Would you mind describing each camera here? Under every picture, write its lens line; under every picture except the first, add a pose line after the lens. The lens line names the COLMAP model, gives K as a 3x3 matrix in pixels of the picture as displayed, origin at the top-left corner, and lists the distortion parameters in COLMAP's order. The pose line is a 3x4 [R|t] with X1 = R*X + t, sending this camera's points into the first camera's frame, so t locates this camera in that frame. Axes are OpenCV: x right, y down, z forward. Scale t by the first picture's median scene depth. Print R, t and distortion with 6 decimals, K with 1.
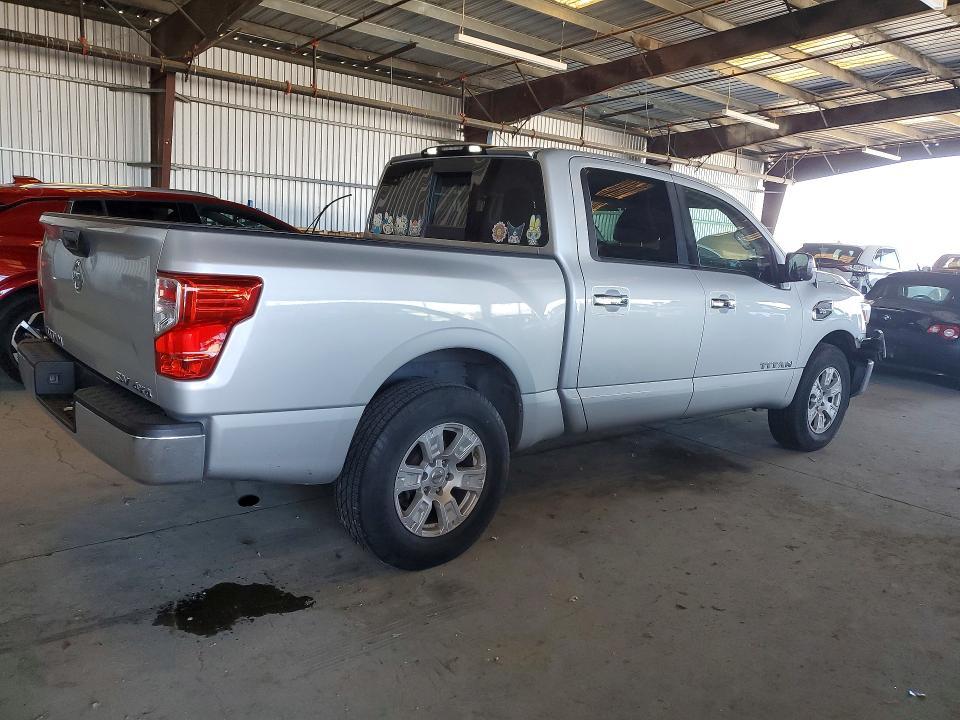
lens RADIAL K [[770.5, 0, 480.0], [0, 770.5, 360.0], [0, 0, 1]] dist [-0.000781, 0.005265]
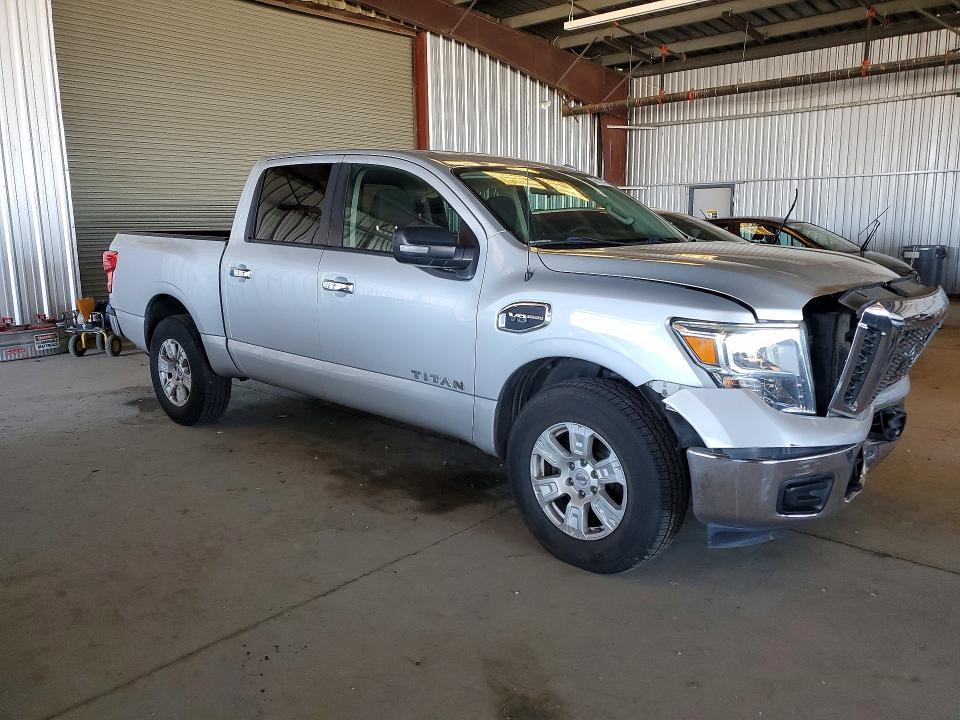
lens RADIAL K [[749.7, 0, 480.0], [0, 749.7, 360.0], [0, 0, 1]] dist [0.005653, 0.003469]
pose [[0.106074, 0.108638, -0.988406, 1.115075], [-0.146252, 0.984908, 0.092558, -0.085532], [0.983544, 0.134738, 0.120362, 0.974183]]
